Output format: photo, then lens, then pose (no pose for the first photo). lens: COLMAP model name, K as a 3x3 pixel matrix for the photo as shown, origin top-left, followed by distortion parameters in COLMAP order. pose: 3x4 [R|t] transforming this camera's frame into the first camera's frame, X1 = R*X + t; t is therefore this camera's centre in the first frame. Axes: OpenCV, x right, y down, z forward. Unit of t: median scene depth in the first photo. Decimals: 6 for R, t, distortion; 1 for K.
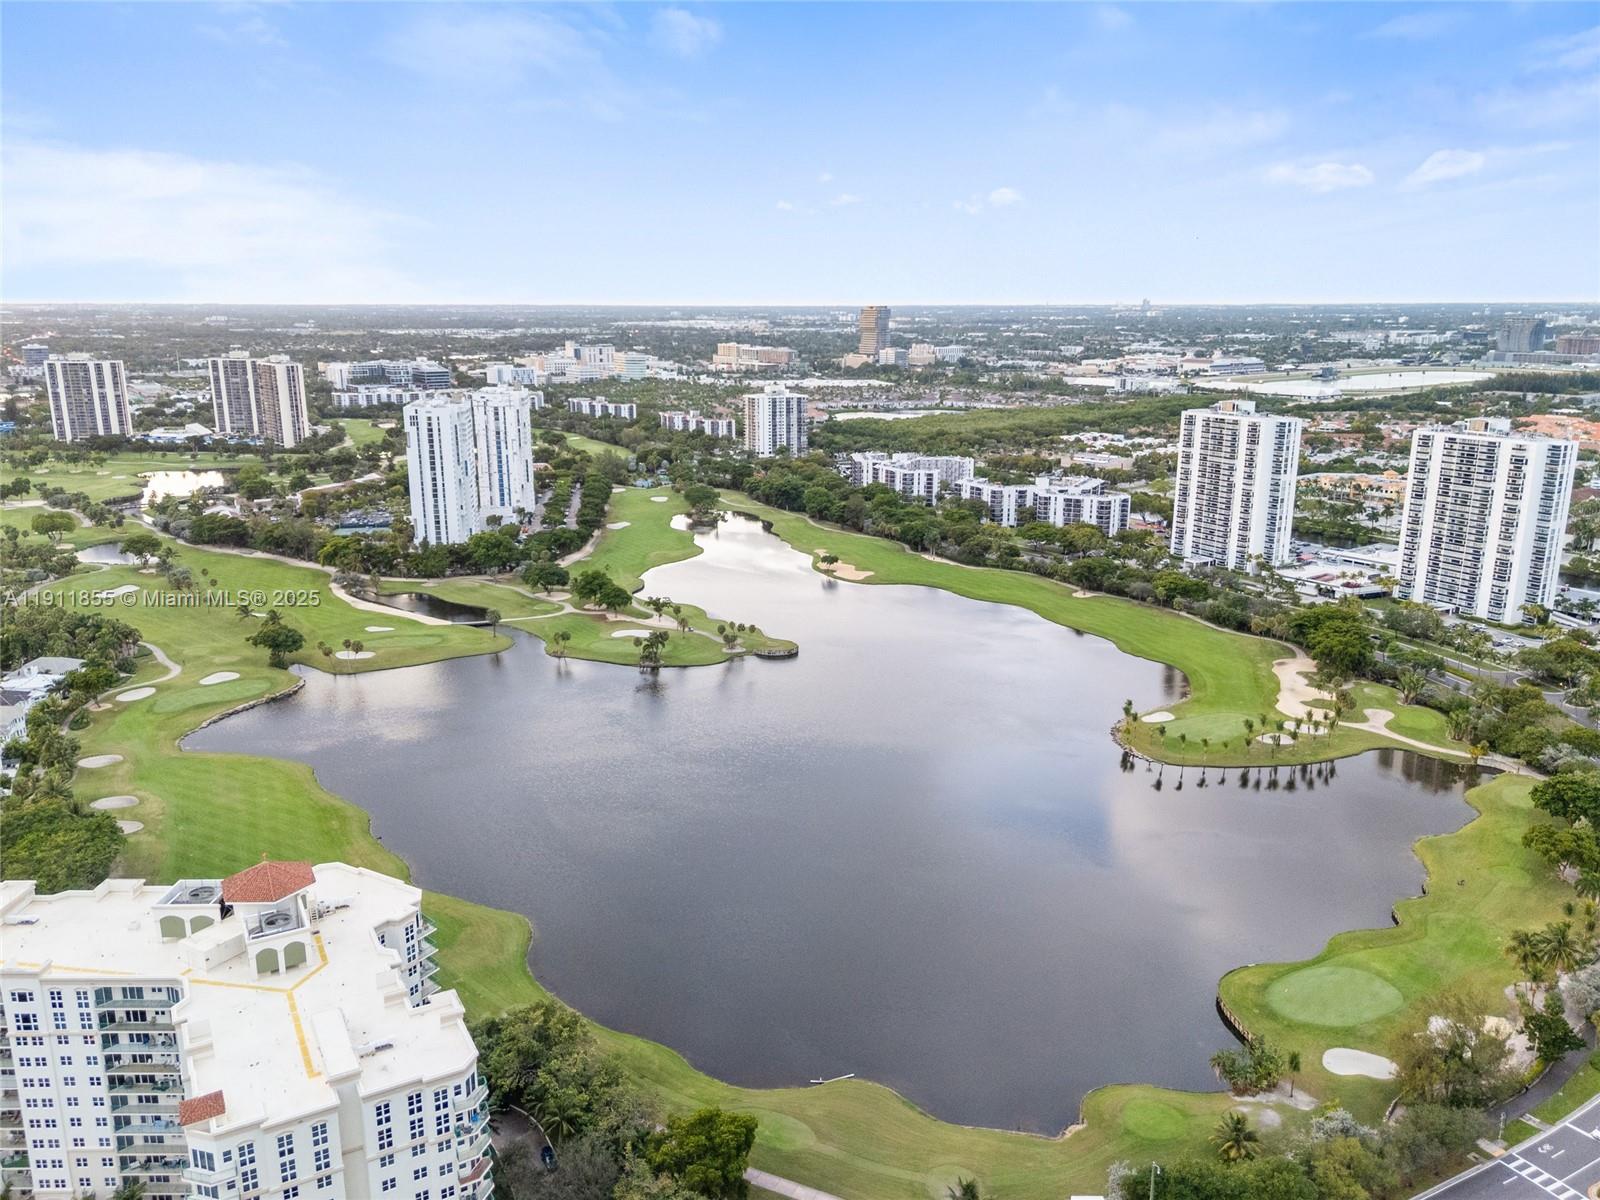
lens RADIAL K [[1141.8, 0, 801.1], [0, 1141.8, 596.7], [0, 0, 1]] dist [0.007647, -0.000315]
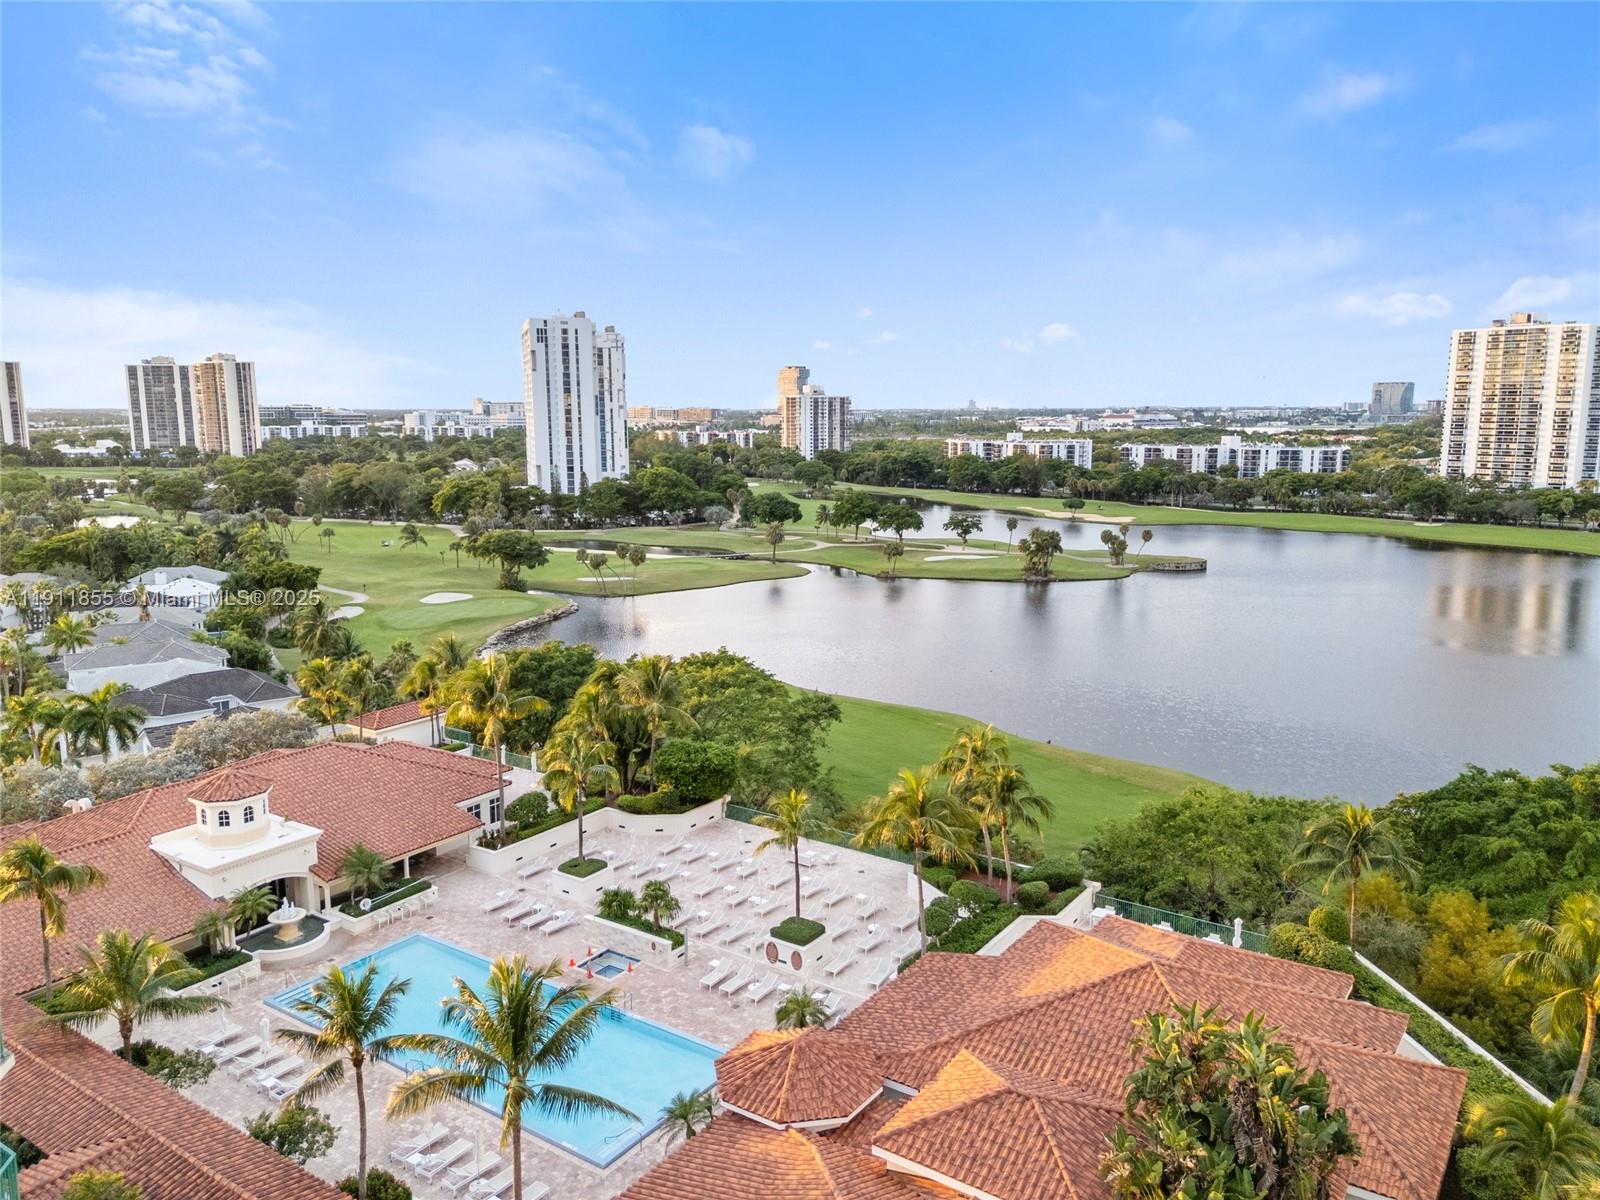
lens RADIAL K [[1141.8, 0, 800.1], [0, 1141.8, 605.9], [0, 0, 1]] dist [0.007647, -0.000315]
pose [[0.991233, -0.024823, 0.129776, -0.238915], [0.034196, 0.996925, -0.070501, 0.078084], [-0.127627, 0.074321, 0.989034, 0.200827]]
